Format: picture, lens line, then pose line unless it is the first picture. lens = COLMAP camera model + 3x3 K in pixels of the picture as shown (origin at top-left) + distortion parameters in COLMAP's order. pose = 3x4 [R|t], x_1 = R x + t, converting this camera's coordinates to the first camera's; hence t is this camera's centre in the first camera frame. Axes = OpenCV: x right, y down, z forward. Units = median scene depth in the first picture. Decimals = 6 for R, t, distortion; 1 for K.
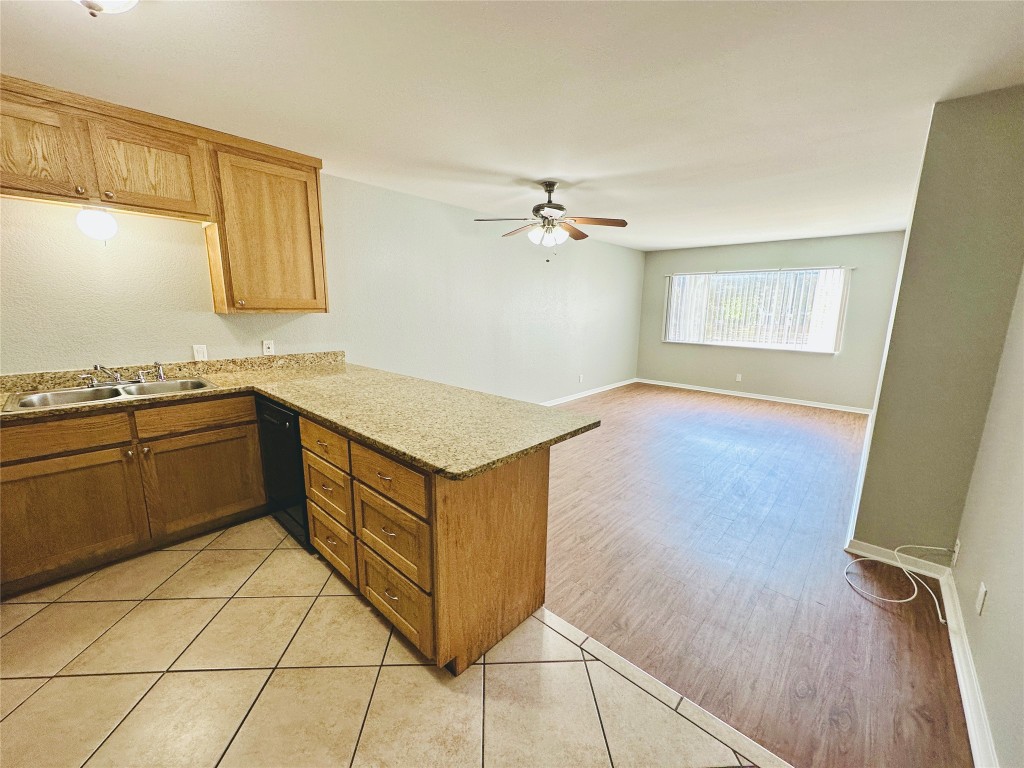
lens RADIAL K [[409.5, 0, 510.5], [0, 409.5, 384.0], [0, 0, 1]] dist [0.003686, 0.000759]
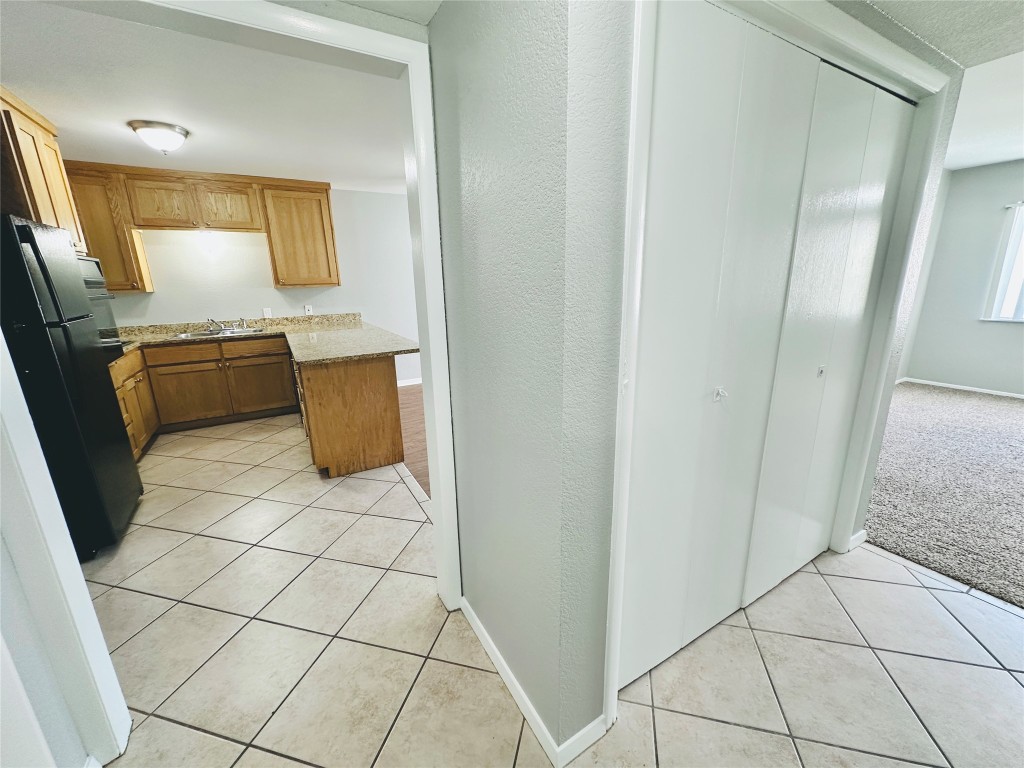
lens RADIAL K [[409.5, 0, 513.6], [0, 409.5, 384.8], [0, 0, 1]] dist [0.003686, 0.000759]
pose [[0.953717, 0.038176, -0.298273, 0.785110], [-0.018465, 0.997472, 0.068624, 0.090996], [0.300139, -0.059940, 0.952010, -0.327616]]
